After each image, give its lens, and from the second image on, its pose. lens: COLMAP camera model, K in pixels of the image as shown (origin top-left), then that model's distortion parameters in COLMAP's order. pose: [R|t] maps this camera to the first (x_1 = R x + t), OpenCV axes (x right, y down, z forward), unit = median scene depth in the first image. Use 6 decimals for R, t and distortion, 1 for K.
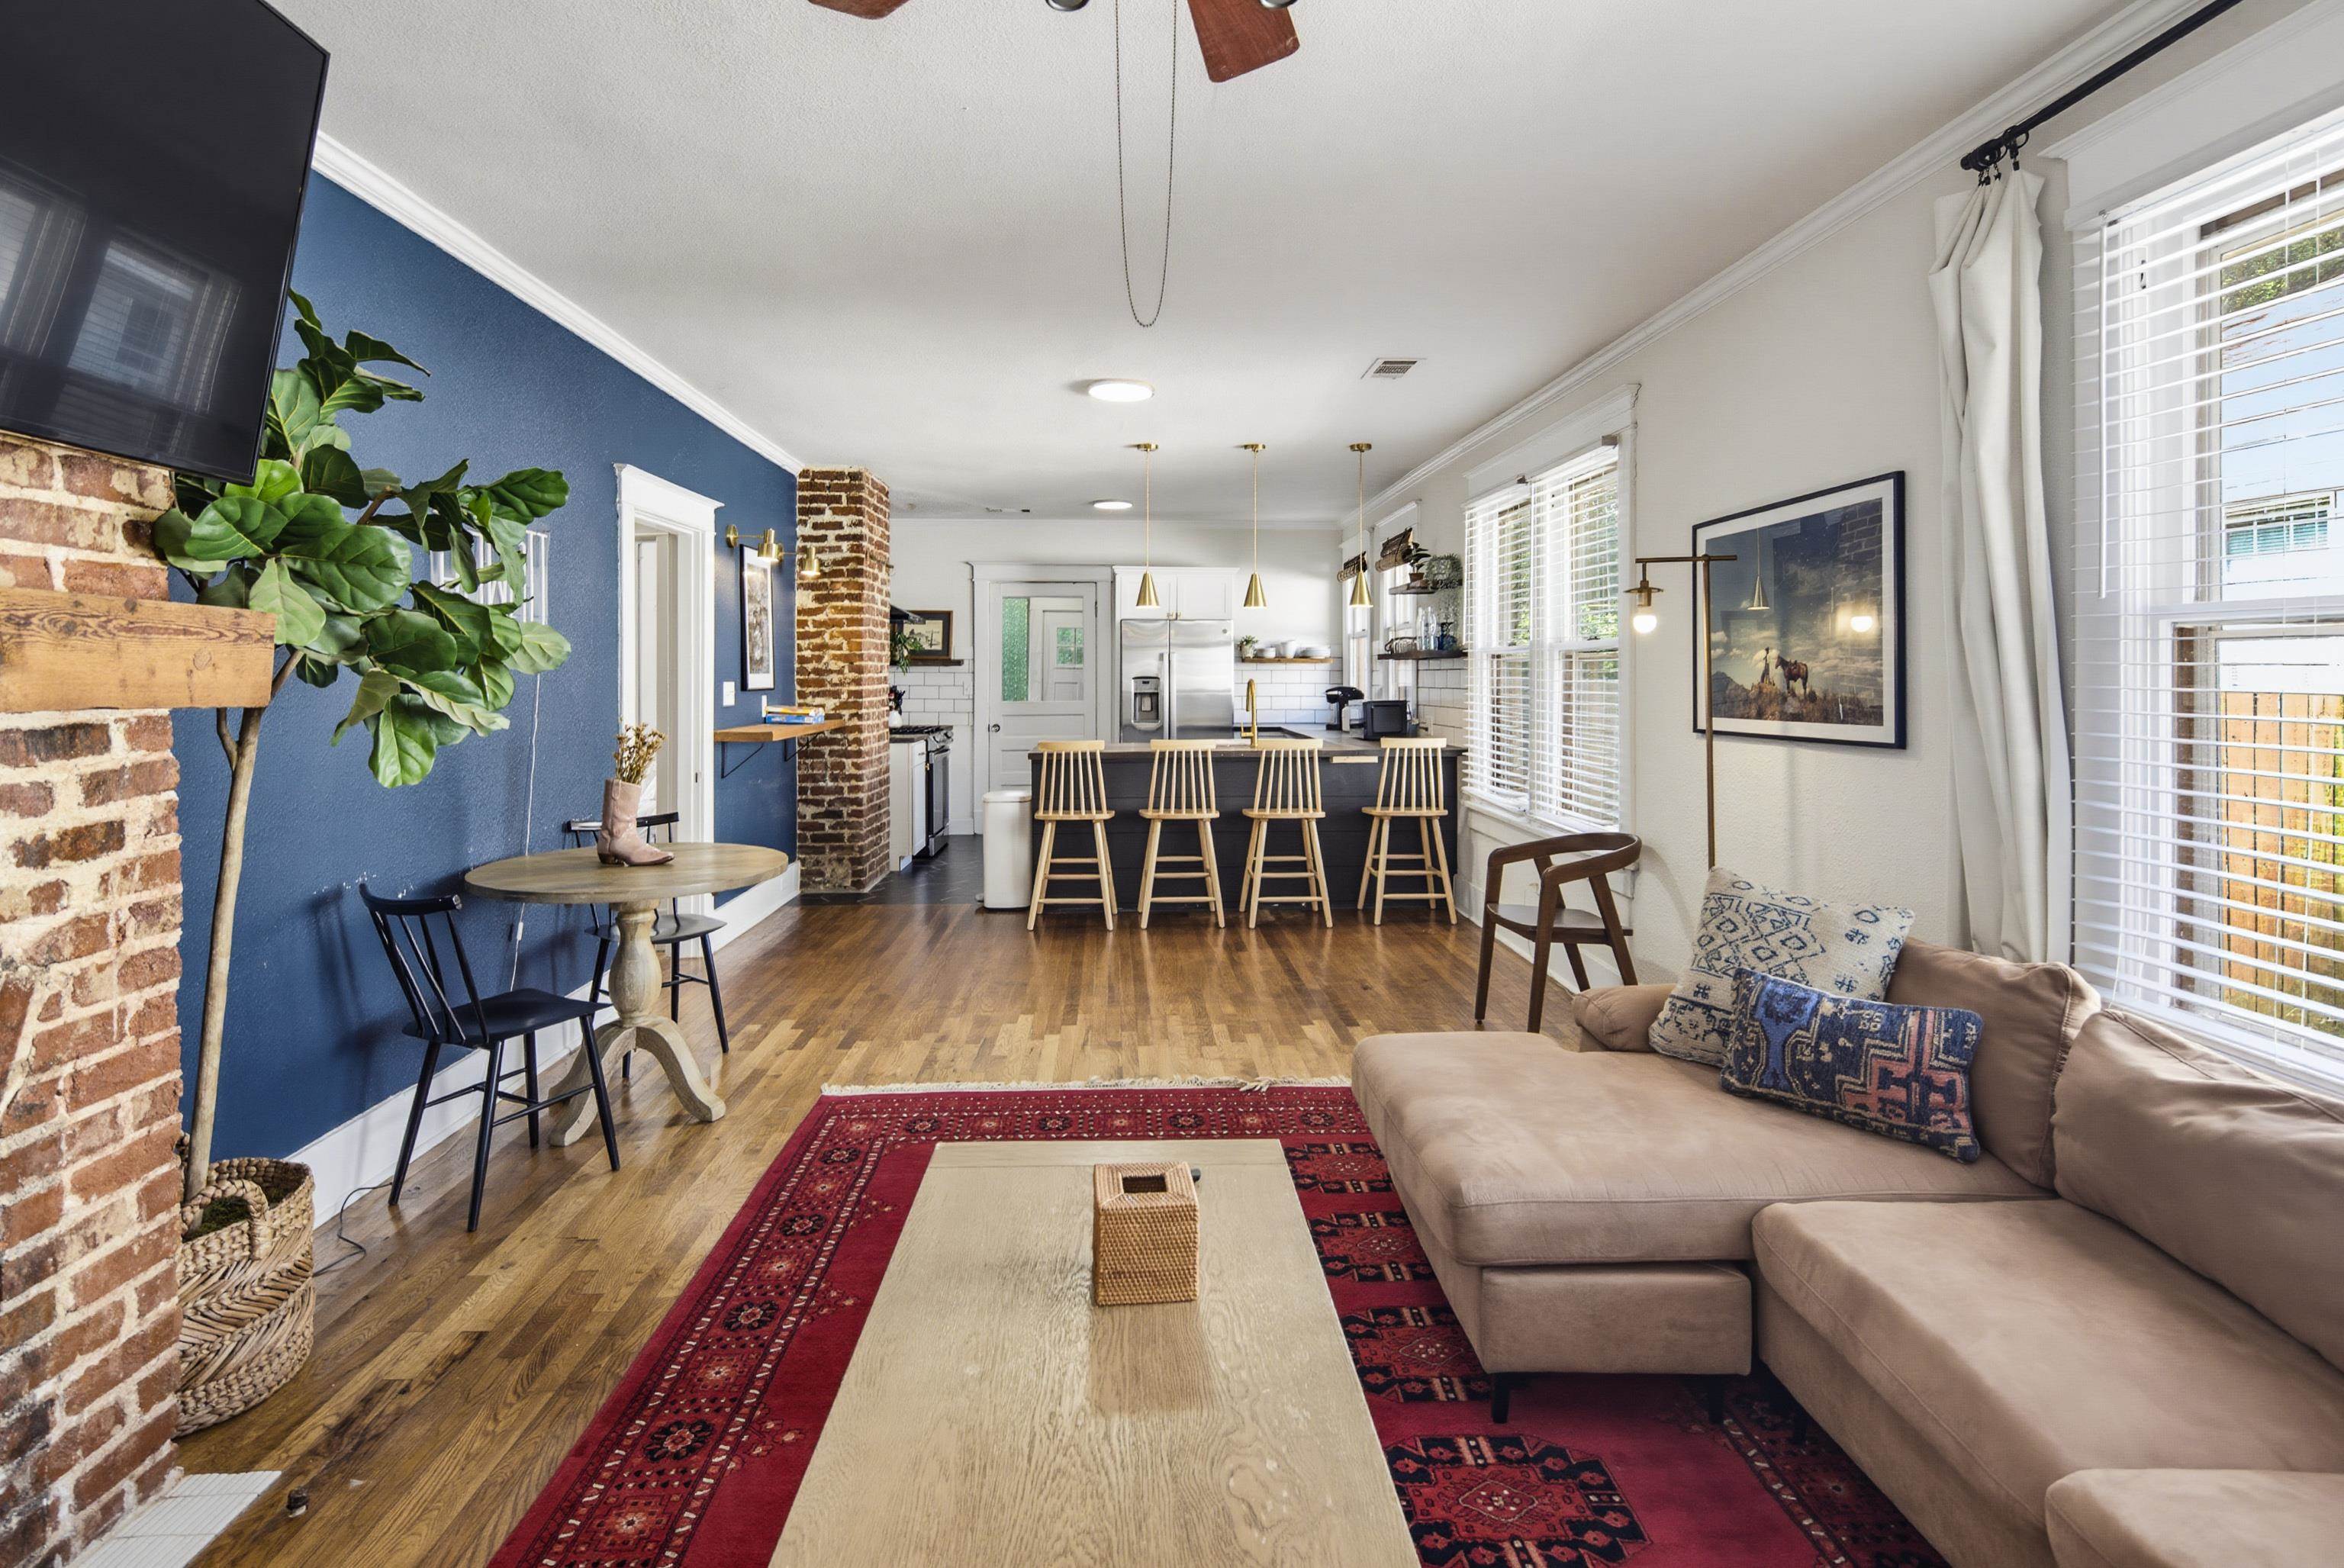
lens RADIAL K [[1145.7, 0, 1148.5], [0, 1145.7, 669.8], [0, 0, 1]] dist [-0.000042, -0.000432]
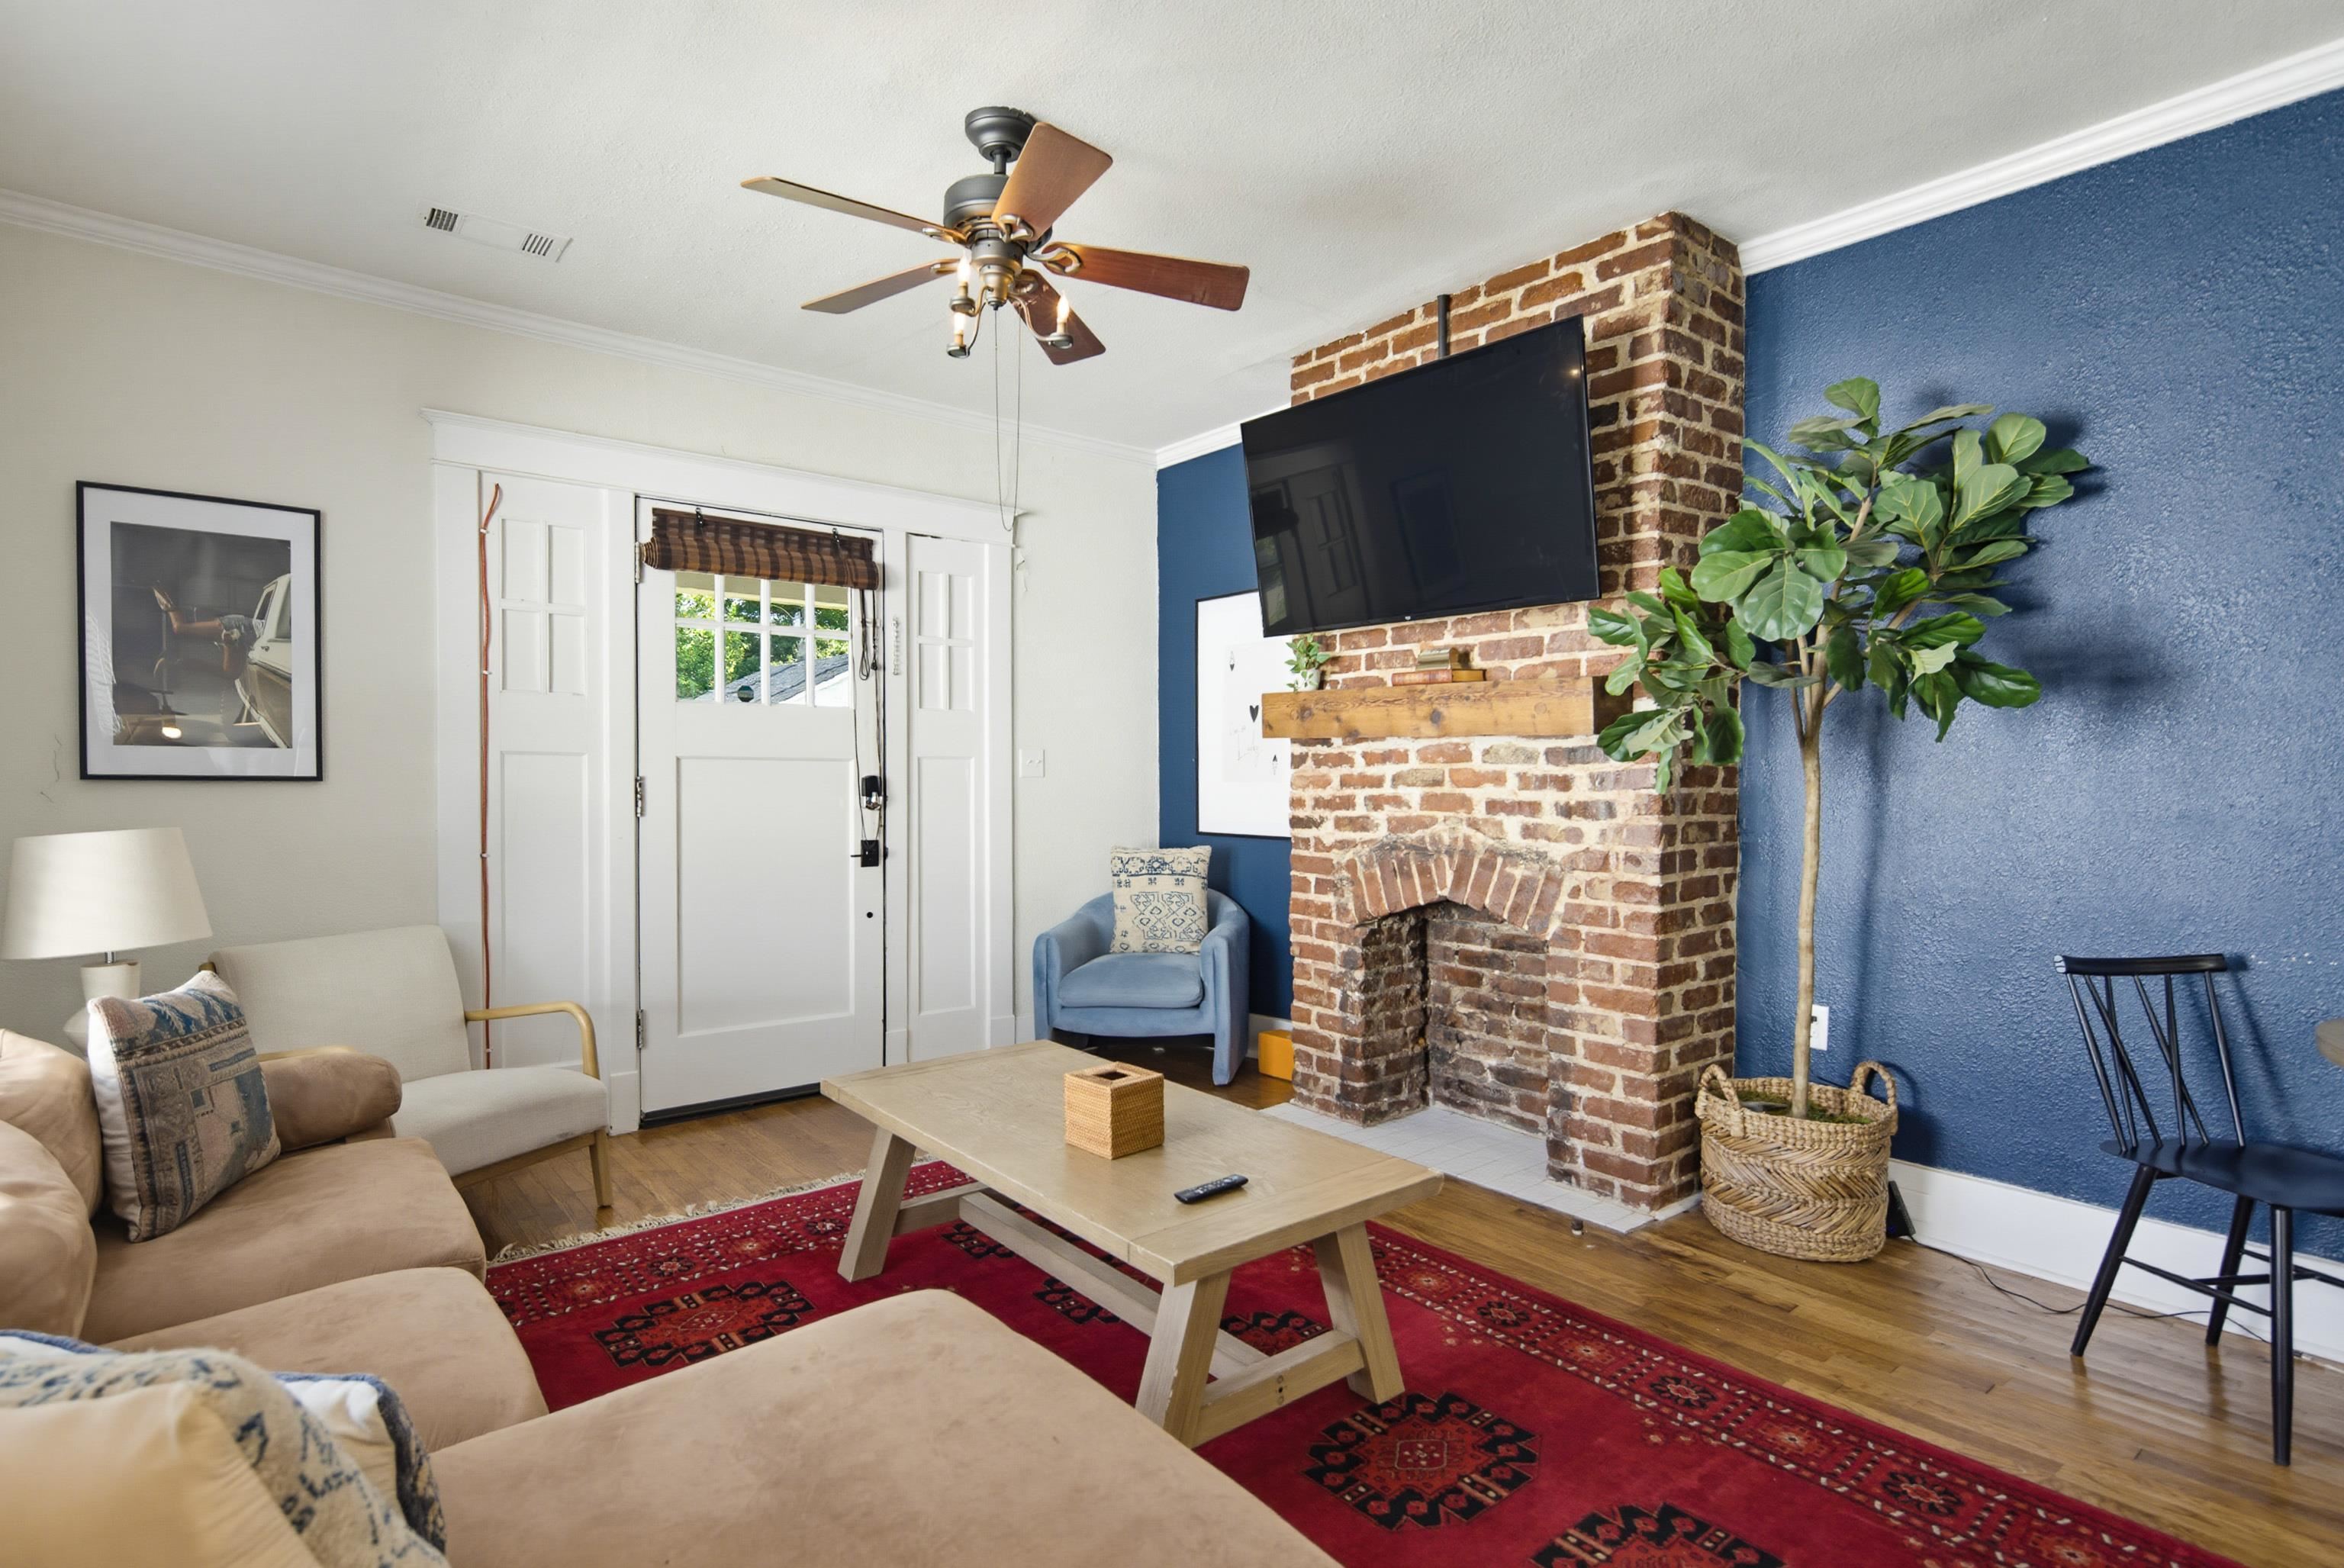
lens RADIAL K [[1184.8, 0, 1150.3], [0, 1184.8, 821.9], [0, 0, 1]] dist [0.003363, -0.000974]
pose [[-0.797385, 0.028352, -0.602804, 0.732996], [0.005123, 0.999178, 0.040218, 0.083586], [0.603449, 0.028981, -0.796875, 1.951941]]
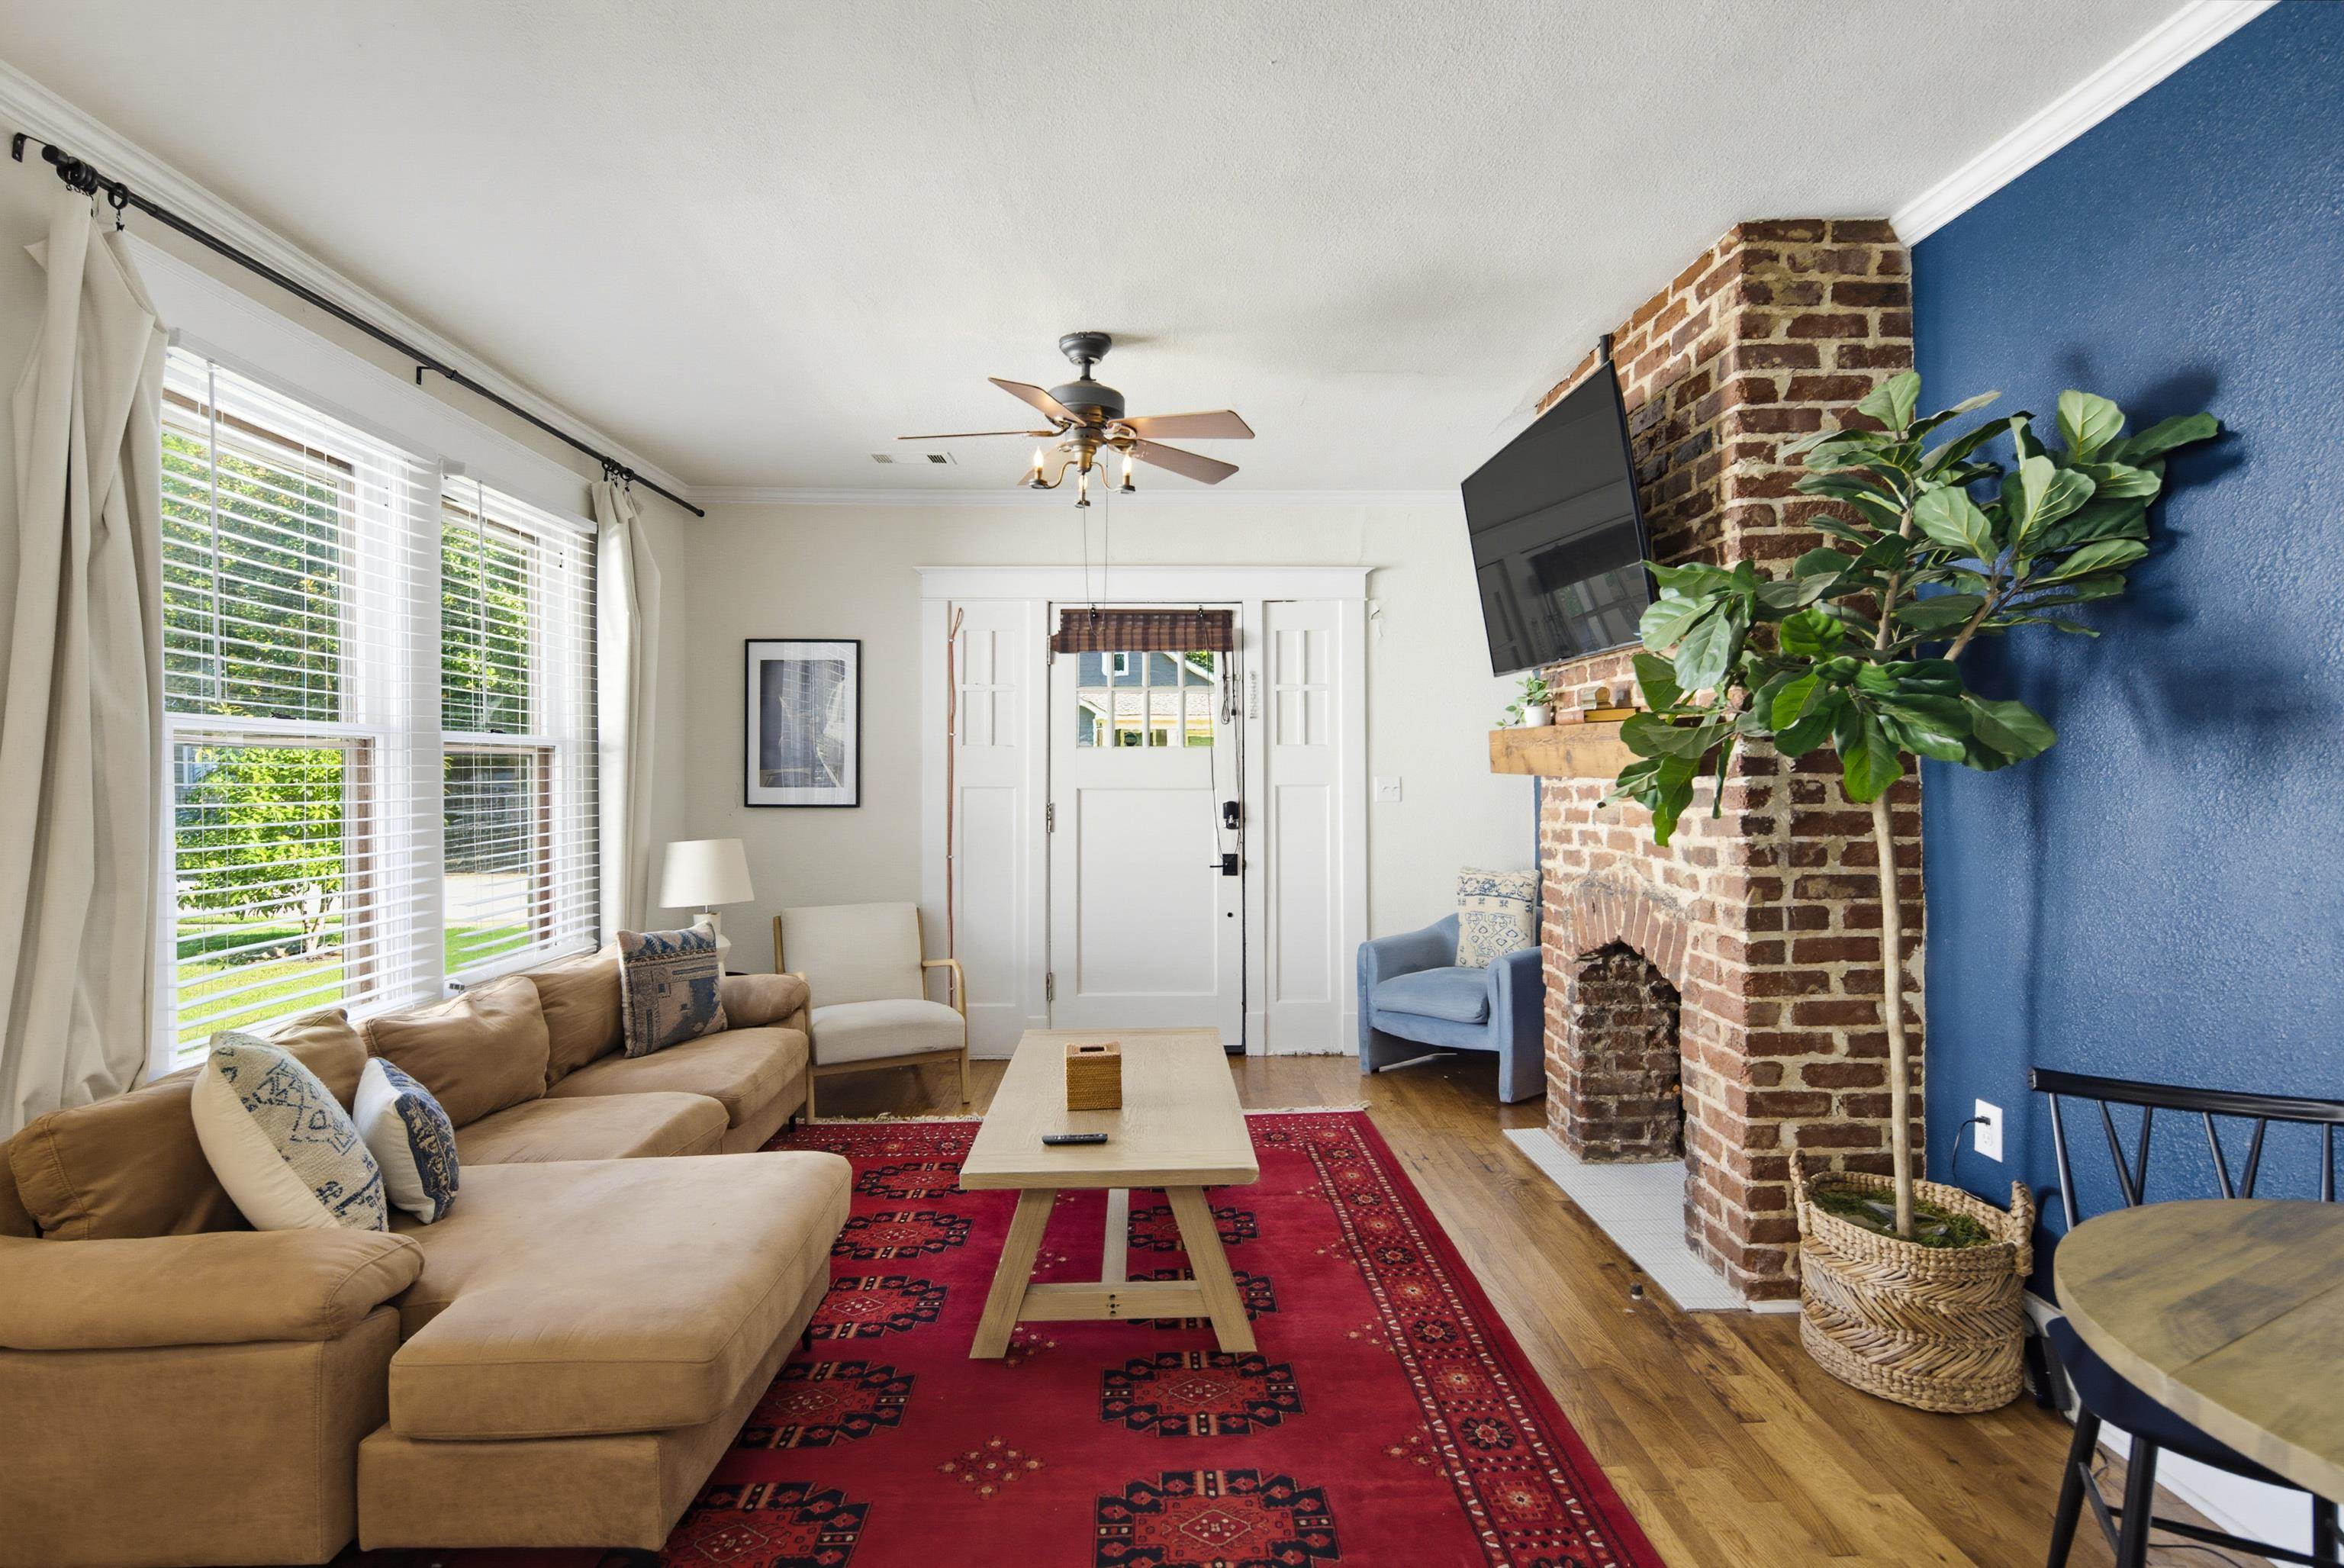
lens RADIAL K [[1149.7, 0, 1172.0], [0, 1149.7, 784.0], [0, 0, 1]] dist [0.005870, -0.006042]
pose [[-0.999944, 0.010439, -0.001757, -0.115464], [0.010427, 0.999921, 0.006960, 0.018781], [0.001829, 0.006941, -0.999974, 2.557959]]
